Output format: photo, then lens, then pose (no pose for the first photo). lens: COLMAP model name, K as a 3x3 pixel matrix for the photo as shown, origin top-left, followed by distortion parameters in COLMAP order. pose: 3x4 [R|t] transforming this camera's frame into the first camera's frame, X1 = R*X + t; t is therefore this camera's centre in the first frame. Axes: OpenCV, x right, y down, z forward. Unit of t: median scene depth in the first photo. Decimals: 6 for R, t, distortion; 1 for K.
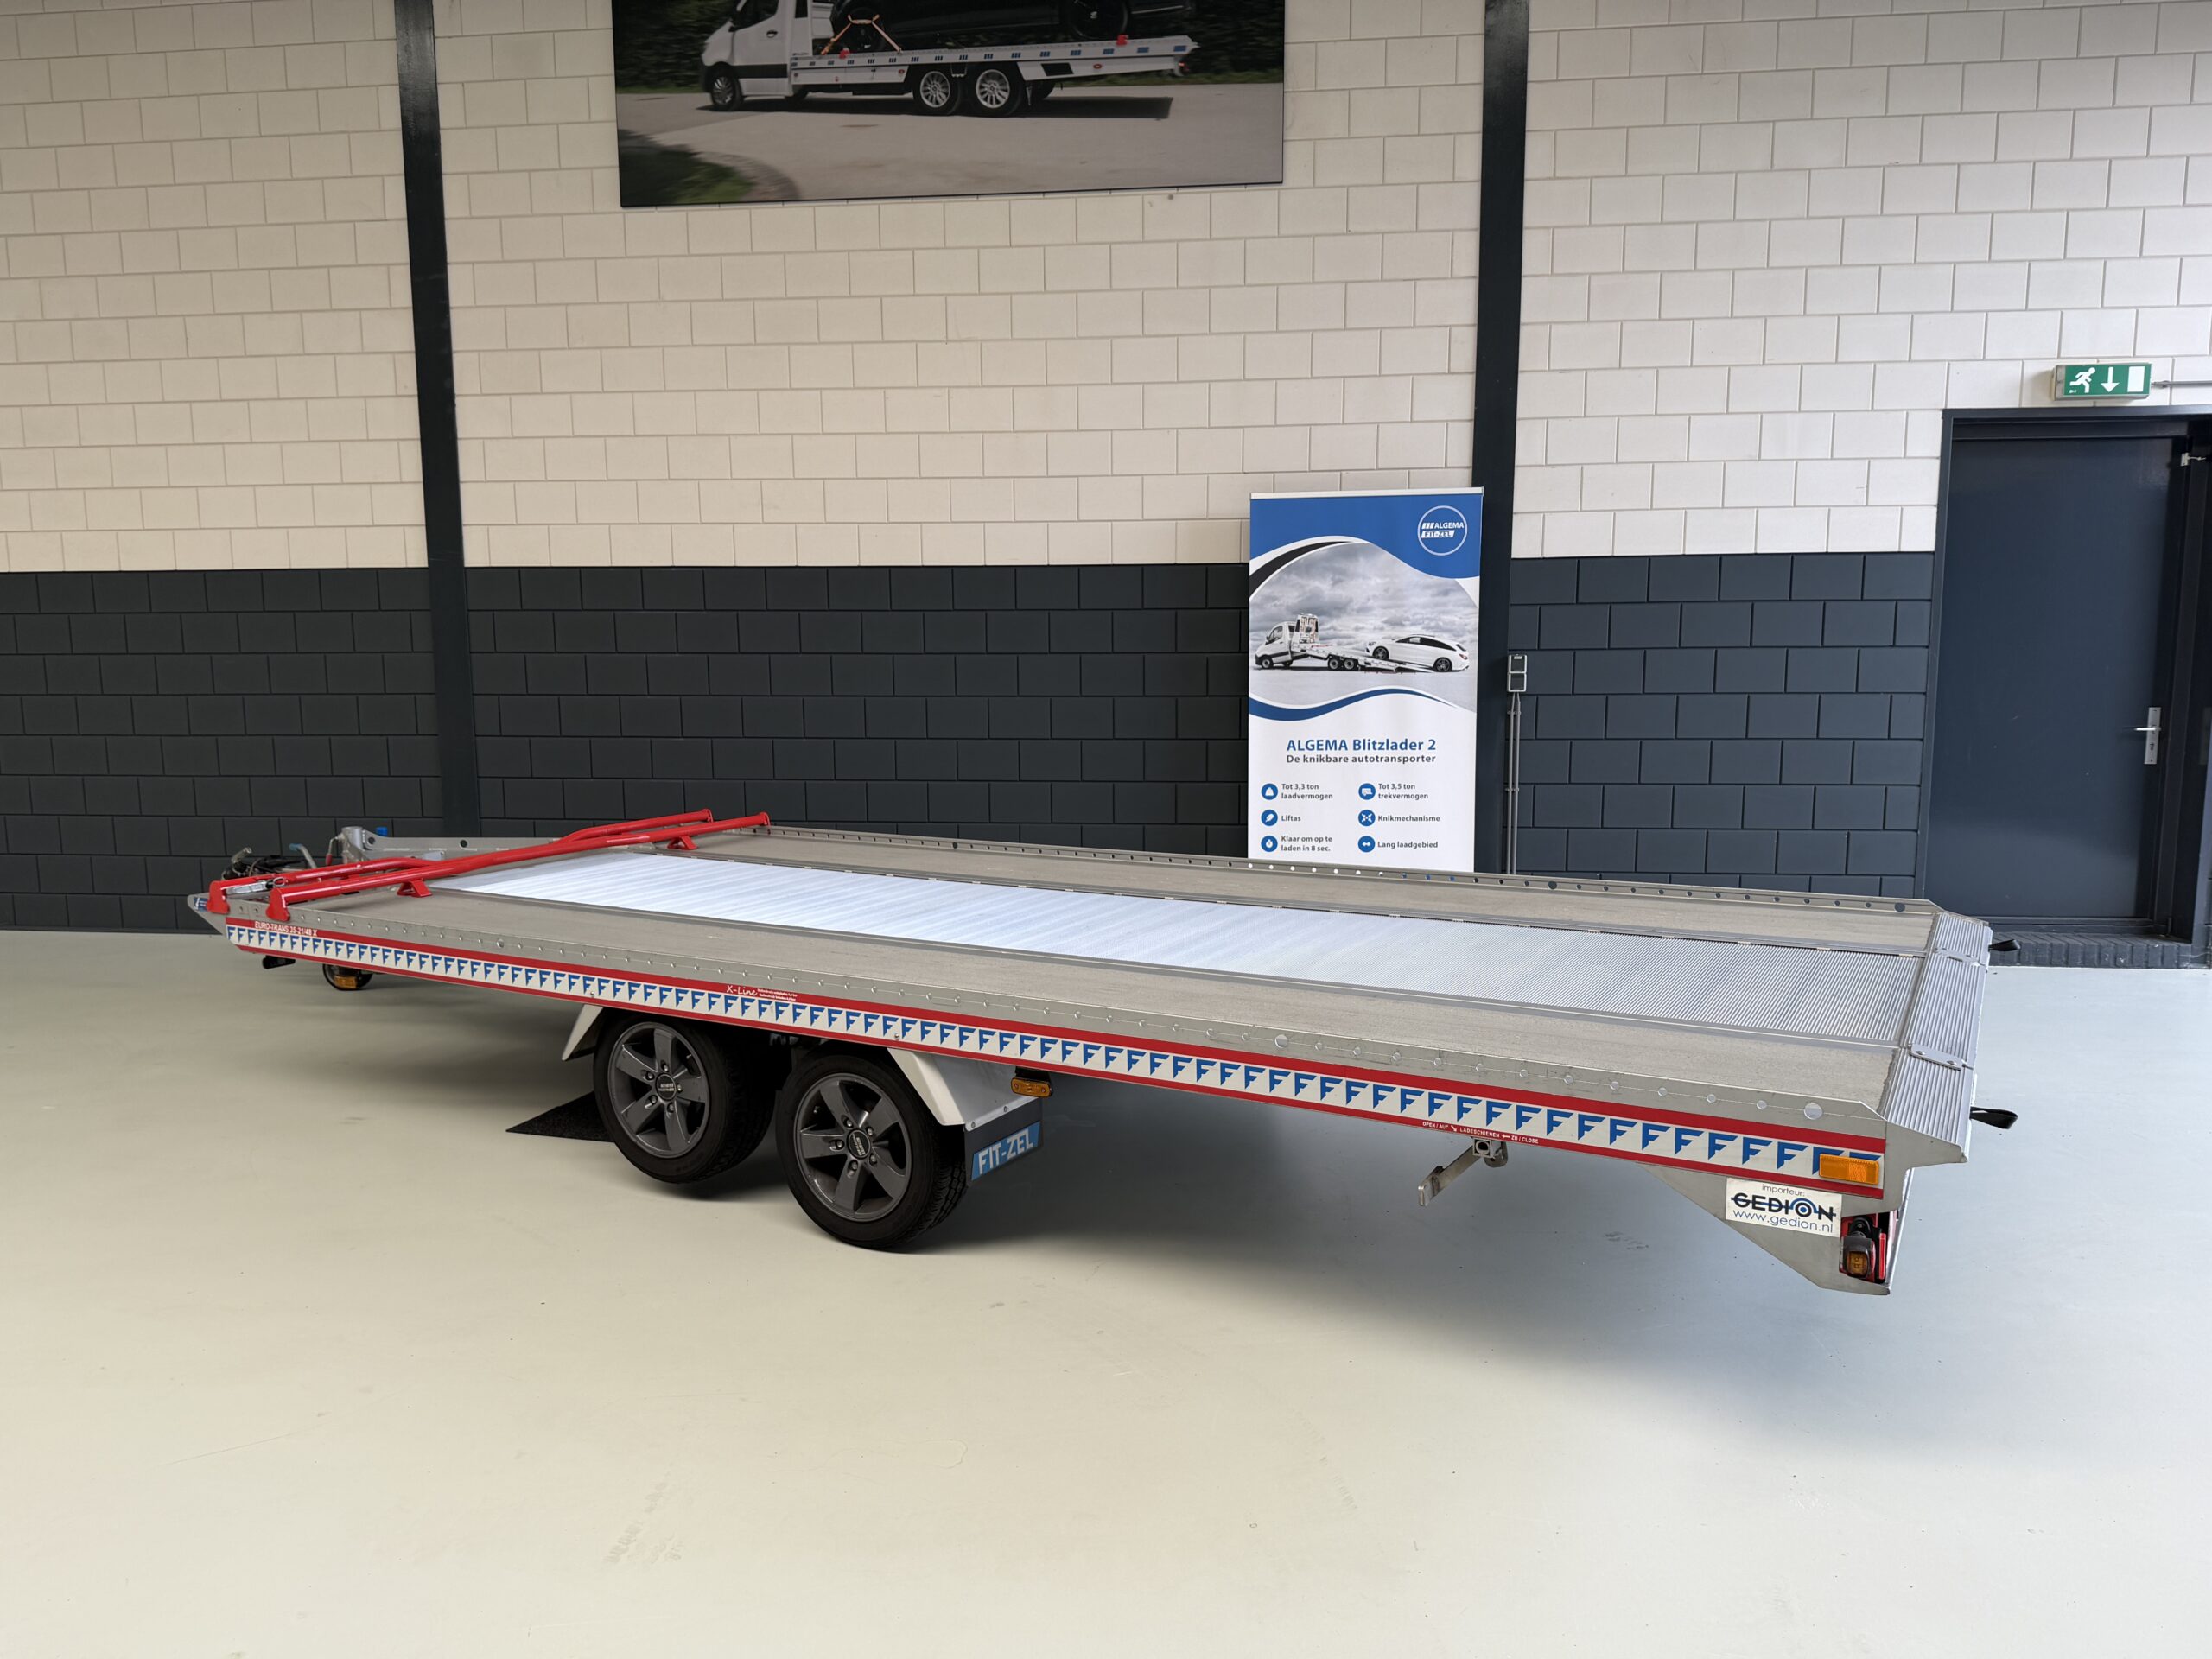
lens RADIAL K [[1580.3, 0, 1090.9], [0, 1580.3, 839.8], [0, 0, 1]] dist [0.065492, -0.105171]
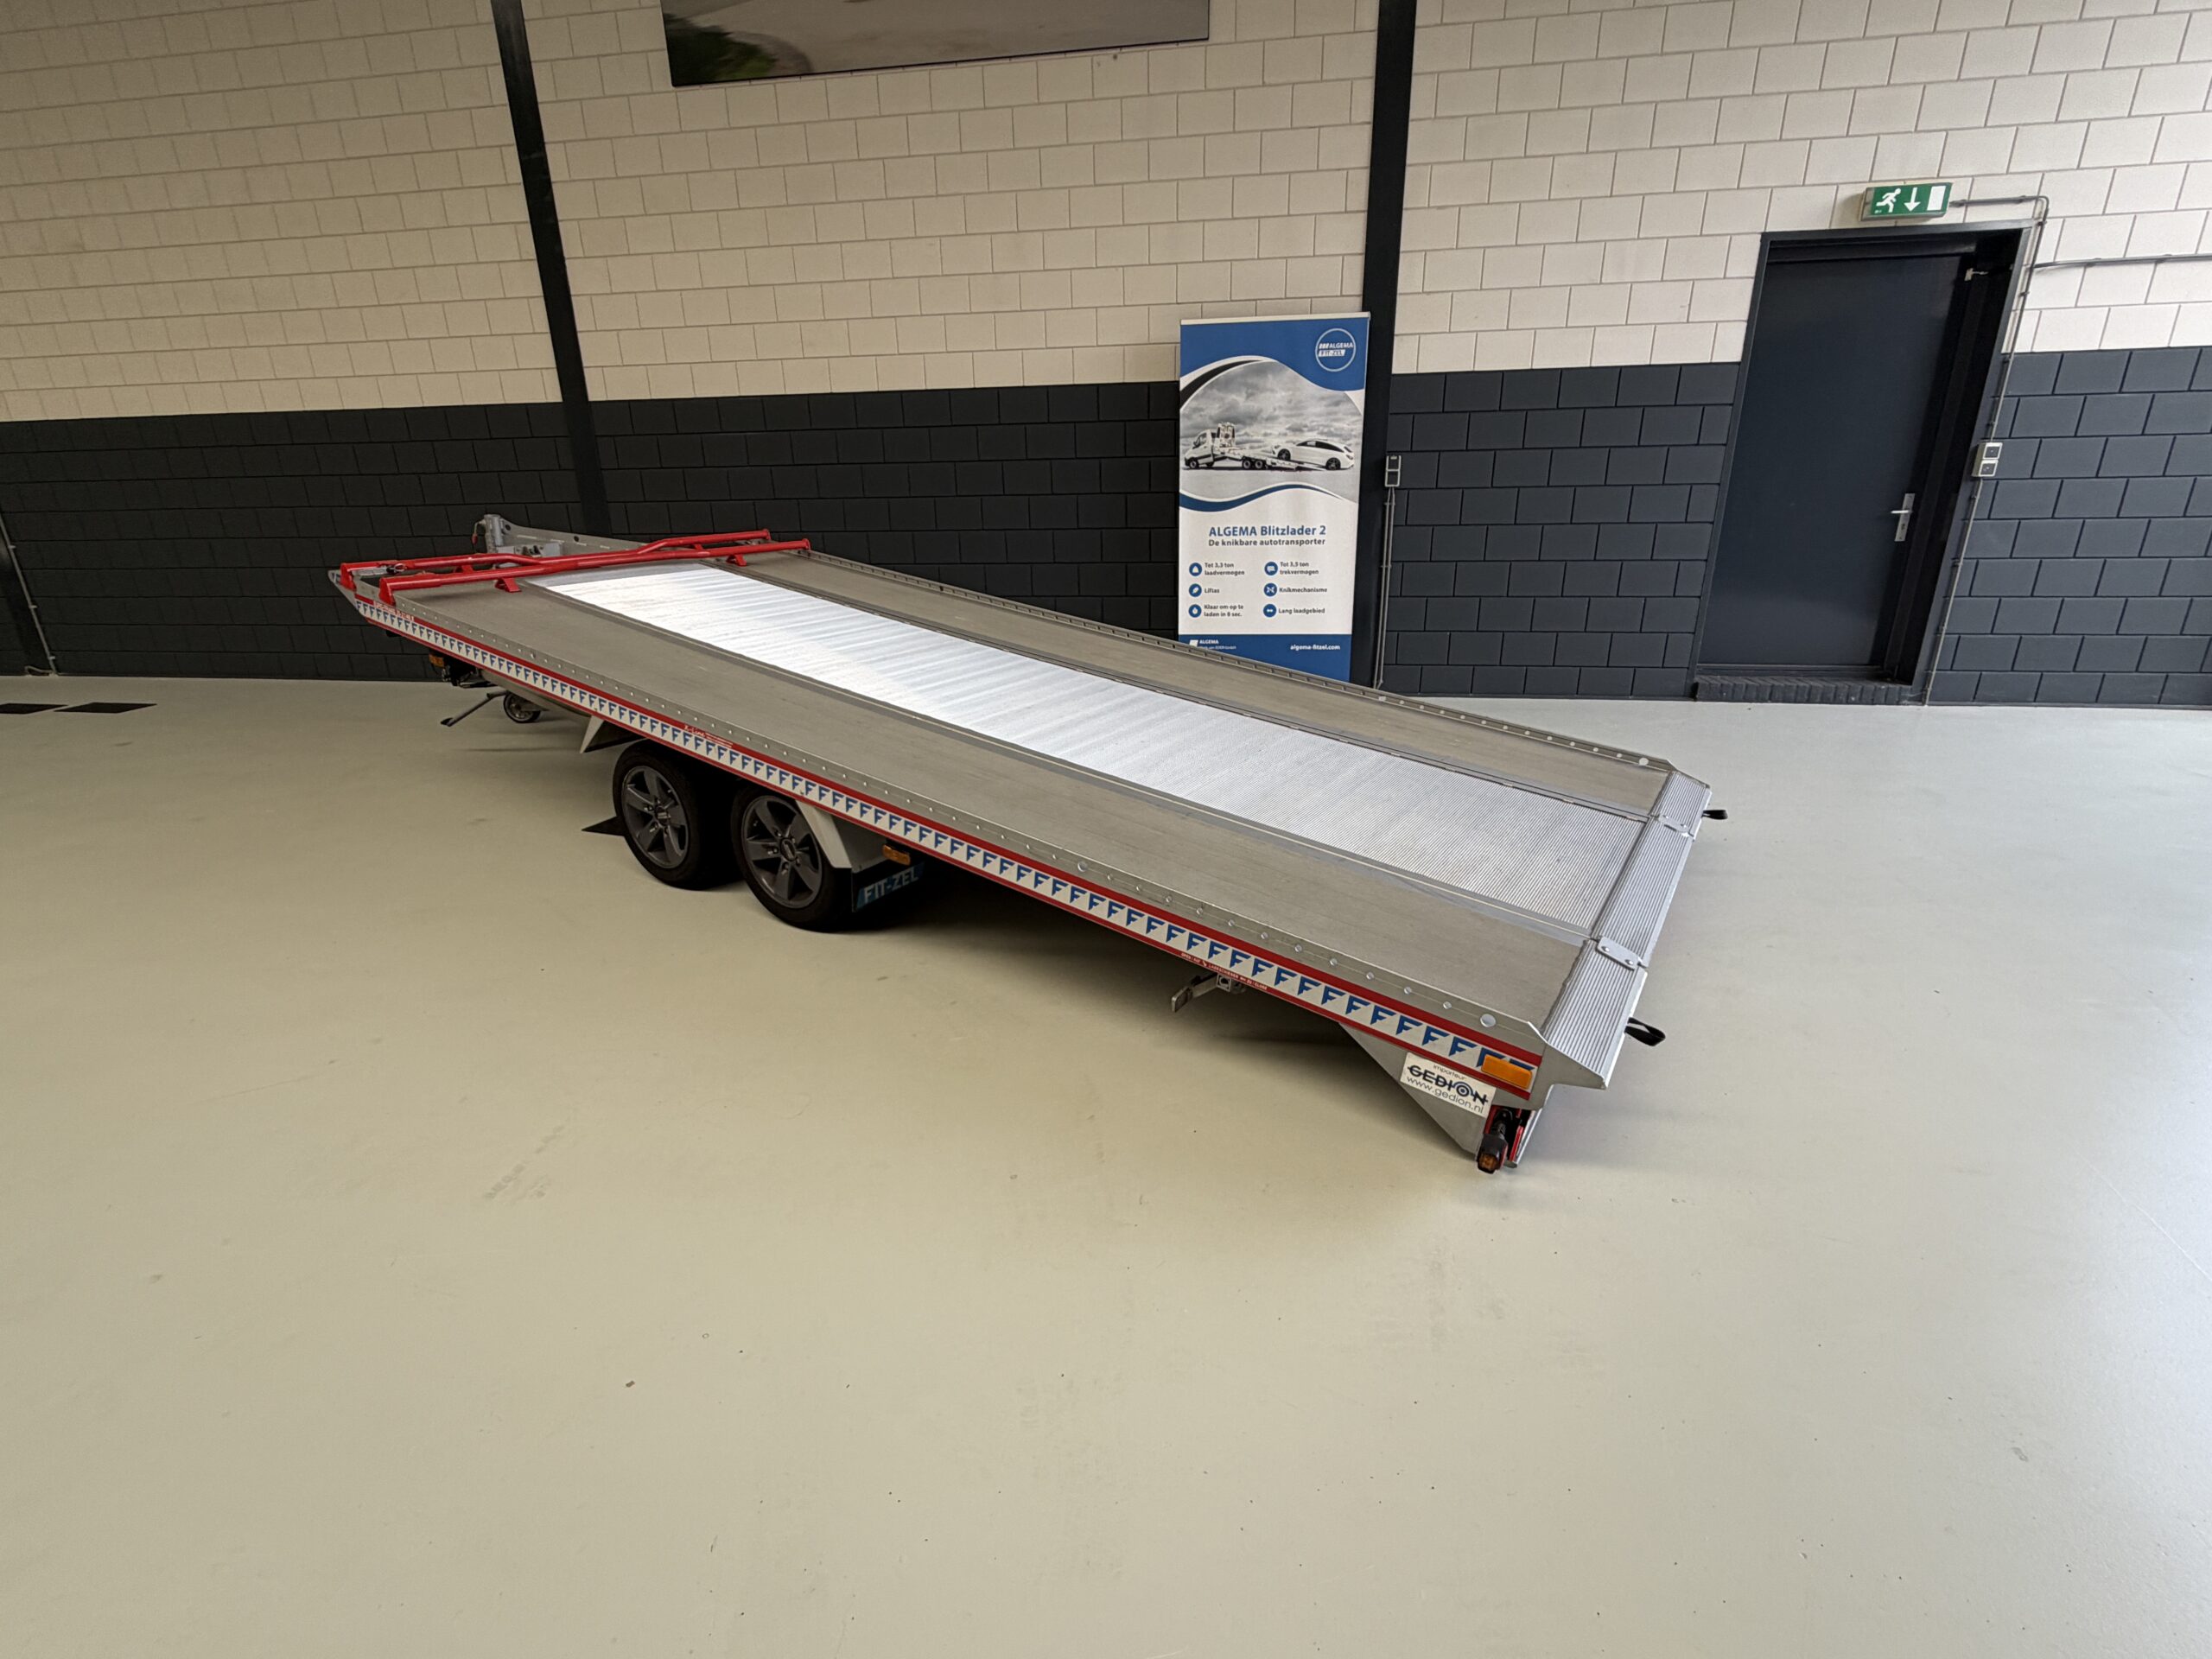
lens RADIAL K [[1049.7, 0, 1092.6], [0, 1049.7, 835.9], [0, 0, 1]] dist [-0.004032, 0.000025]
pose [[0.998518, 0.004236, -0.054261, 0.077478], [0.006847, 0.979267, 0.202458, 0.008766], [0.053994, -0.202530, 0.977786, 0.114681]]
